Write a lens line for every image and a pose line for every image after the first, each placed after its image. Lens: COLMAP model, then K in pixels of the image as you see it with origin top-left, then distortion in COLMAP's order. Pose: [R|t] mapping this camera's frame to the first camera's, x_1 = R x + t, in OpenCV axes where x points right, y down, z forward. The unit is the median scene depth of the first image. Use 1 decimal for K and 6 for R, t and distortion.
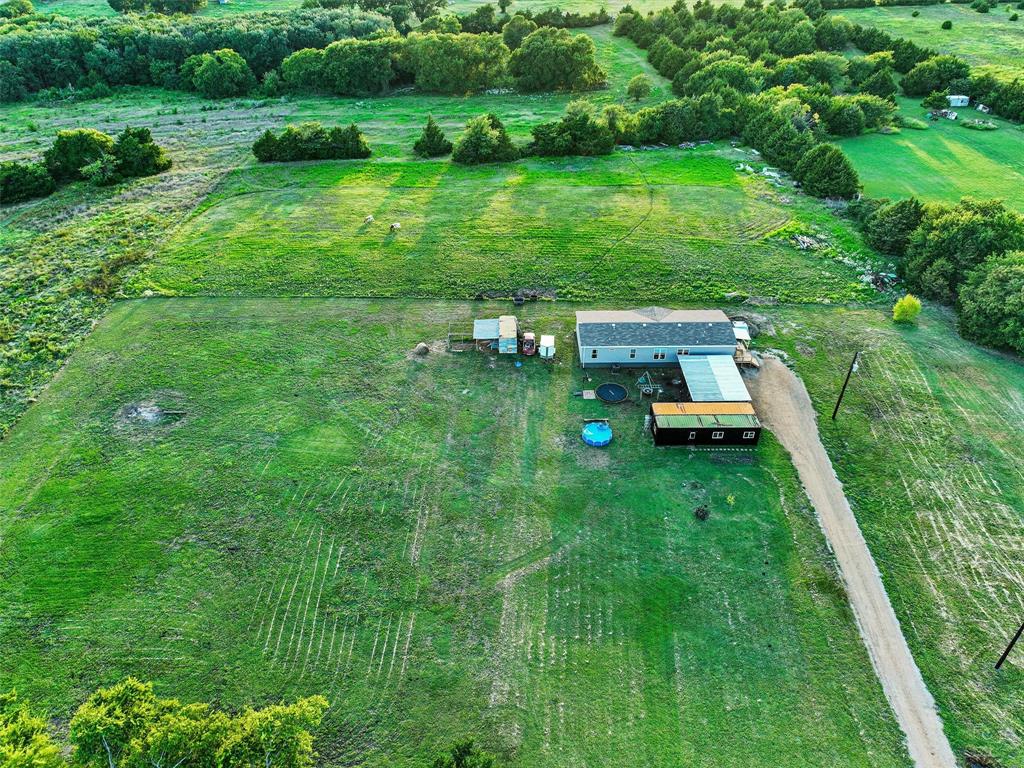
lens RADIAL K [[716.3, 0, 512.0], [0, 716.3, 384.0], [0, 0, 1]] dist [0.006865, 0.018194]
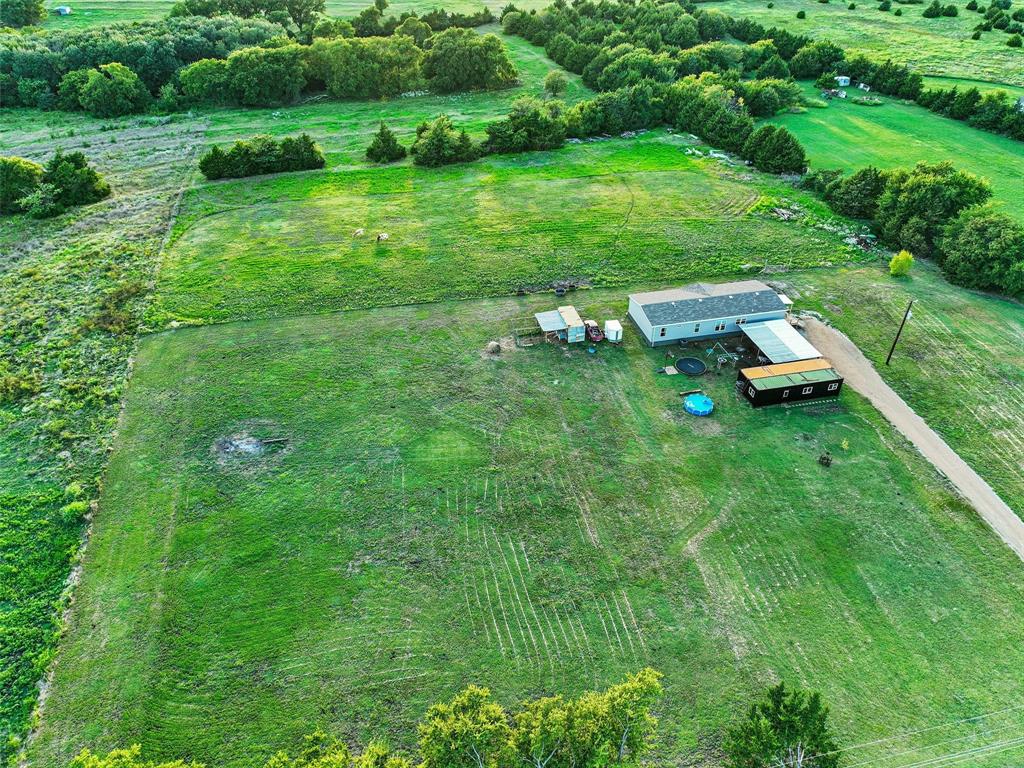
lens RADIAL K [[716.3, 0, 512.0], [0, 716.3, 384.0], [0, 0, 1]] dist [0.006865, 0.018194]
pose [[0.976056, -0.124622, 0.178282, -0.265809], [0.124859, 0.992125, 0.009935, -0.004169], [-0.178116, 0.012563, 0.983929, 0.003905]]
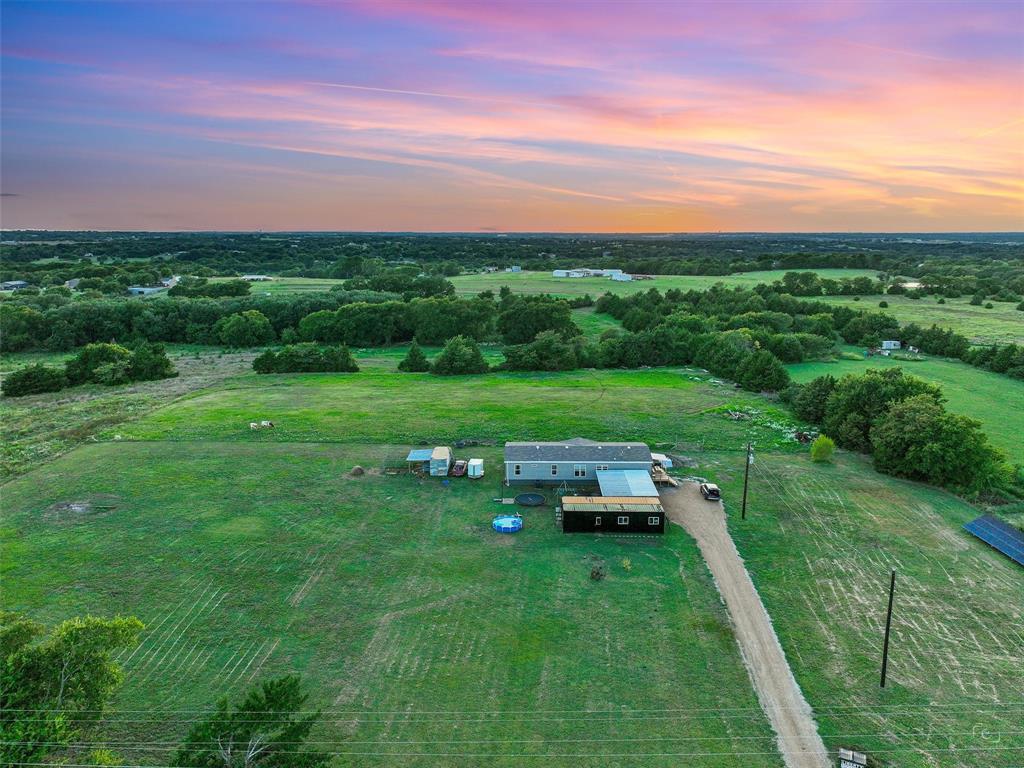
lens RADIAL K [[717.7, 0, 518.0], [0, 717.7, 383.7], [0, 0, 1]] dist [0.008493, 0.013697]
pose [[0.999784, 0.006676, -0.019707, 0.120541], [-0.014032, 0.915673, -0.401678, 0.235225], [0.015364, 0.401868, 0.915569, -0.012191]]
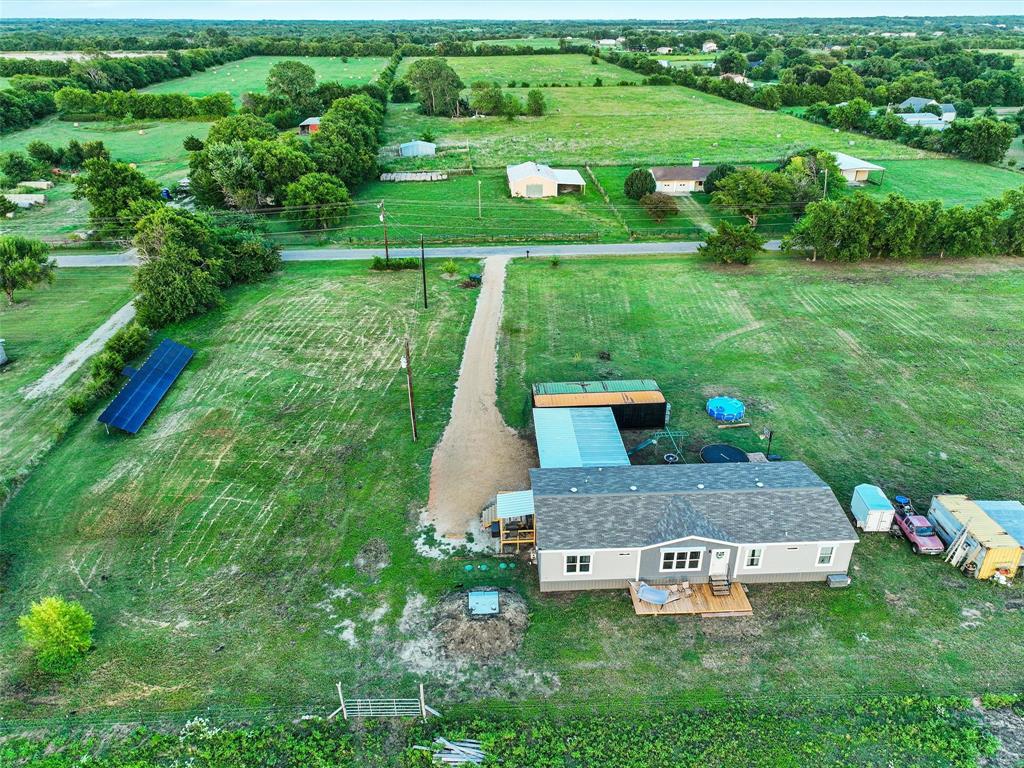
lens RADIAL K [[717.7, 0, 518.0], [0, 717.7, 383.7], [0, 0, 1]] dist [0.008493, 0.013697]
pose [[-0.998773, 0.025458, -0.042468, 0.305301], [-0.025934, 0.461682, 0.886666, -0.517743], [0.042179, 0.886680, -0.460456, 1.057596]]
